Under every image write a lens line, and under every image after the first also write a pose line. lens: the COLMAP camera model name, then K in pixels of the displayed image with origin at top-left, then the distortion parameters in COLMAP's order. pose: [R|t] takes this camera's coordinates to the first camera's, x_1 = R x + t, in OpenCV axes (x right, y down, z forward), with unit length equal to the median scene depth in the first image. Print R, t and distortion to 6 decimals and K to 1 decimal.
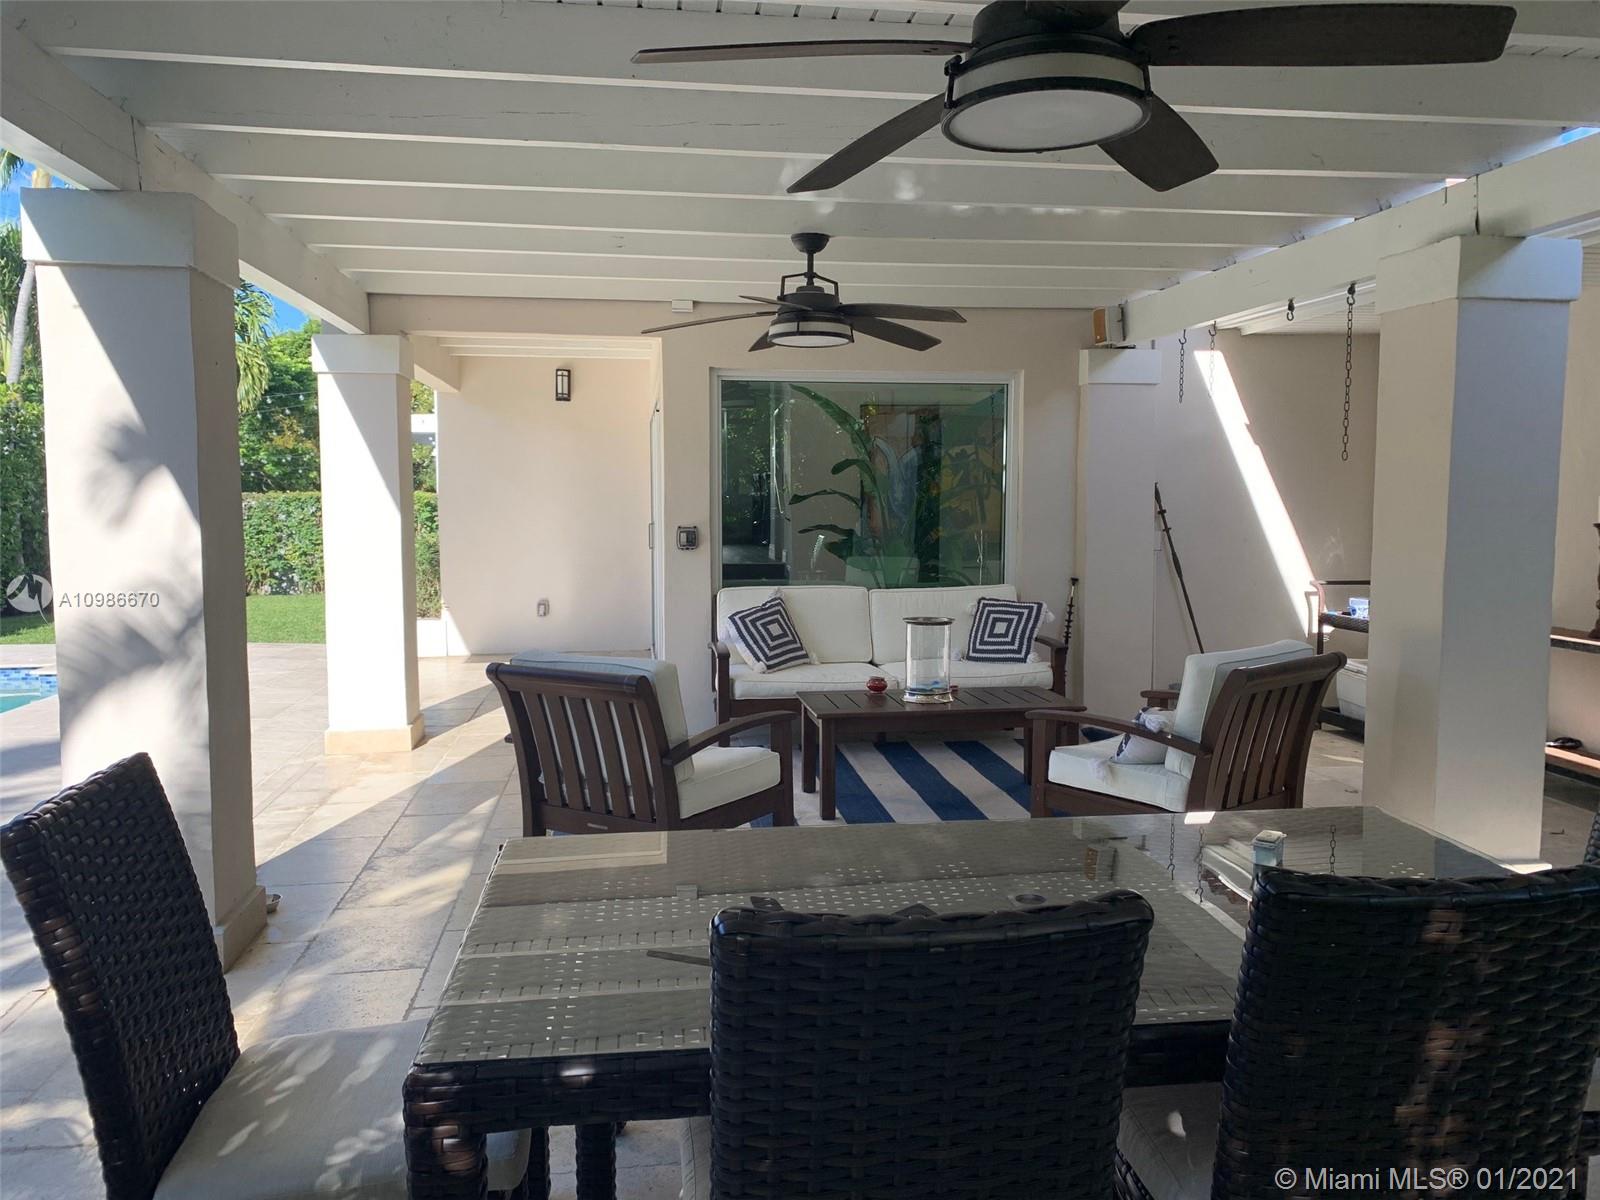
lens RADIAL K [[1216.3, 0, 796.9], [0, 1216.3, 594.6], [0, 0, 1]] dist [0.026352, -0.028460]
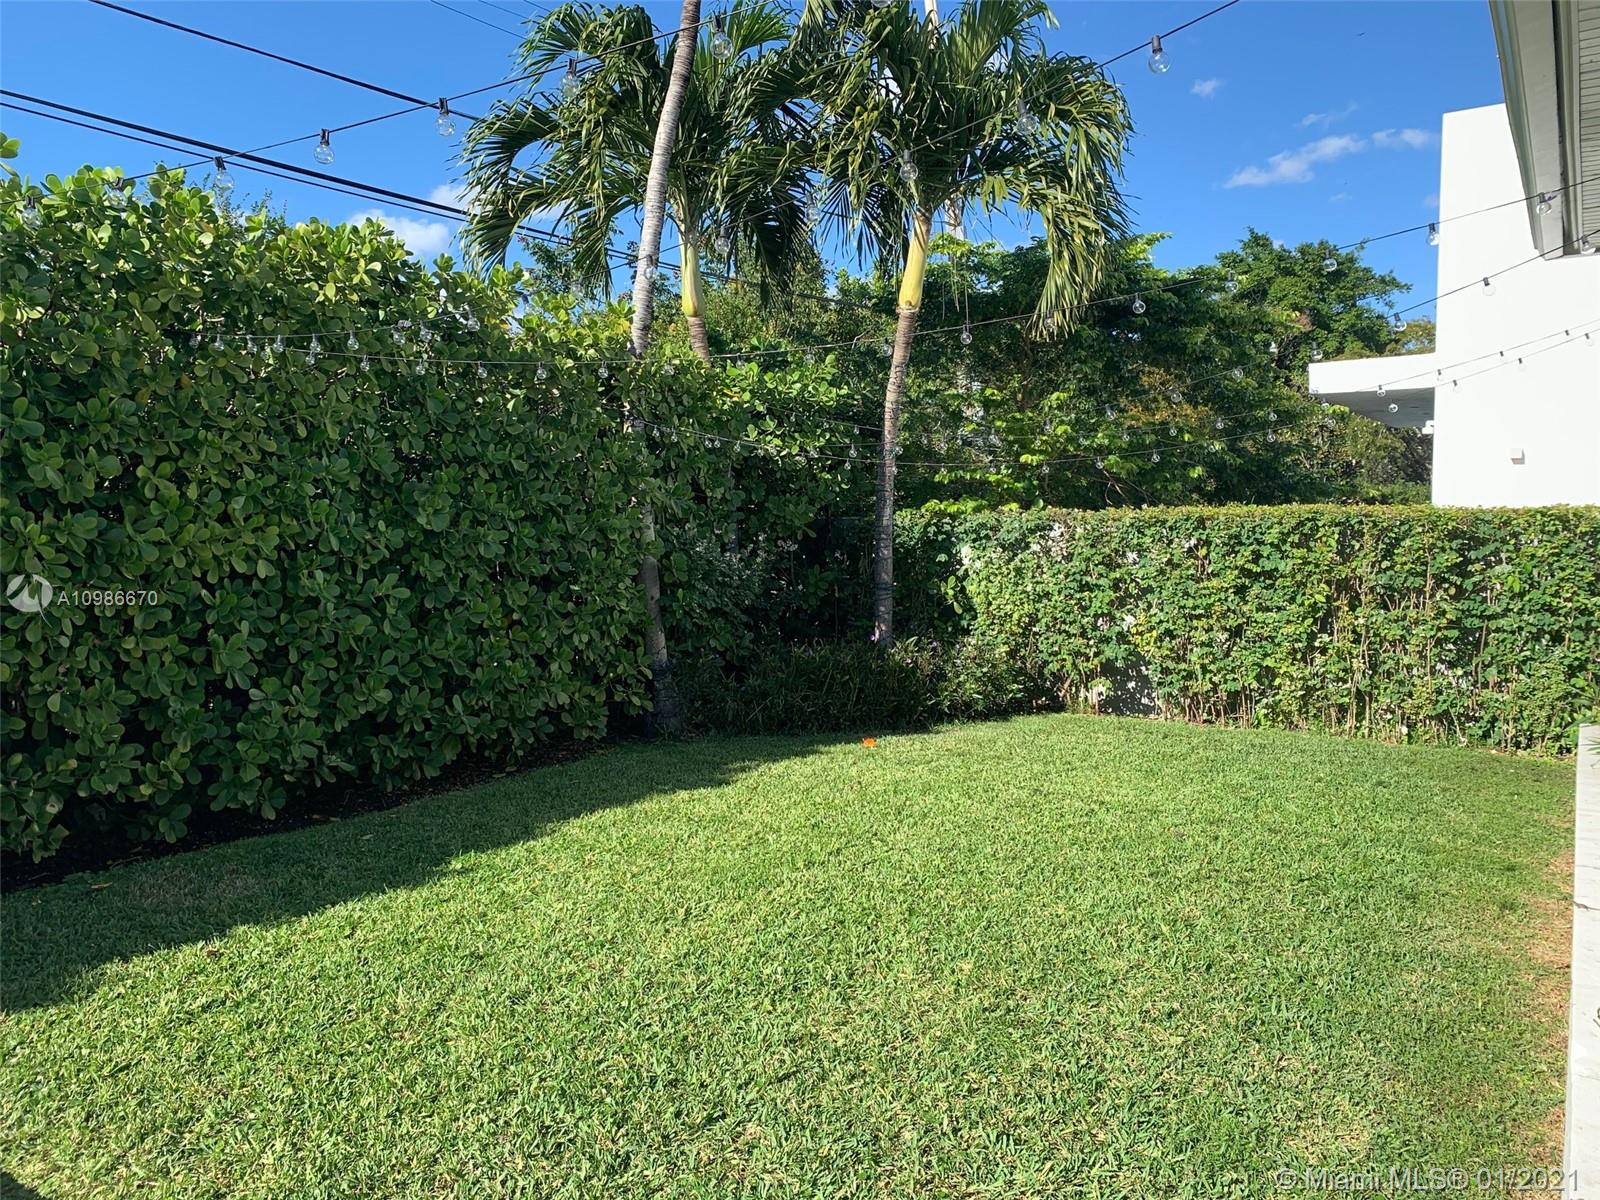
lens RADIAL K [[1216.3, 0, 791.7], [0, 1216.3, 588.8], [0, 0, 1]] dist [0.026352, -0.028460]
pose [[0.762250, 0.035817, -0.646292, -0.204737], [-0.043899, 0.999030, 0.003591, -0.046558], [0.645793, 0.025634, 0.763082, 0.532033]]
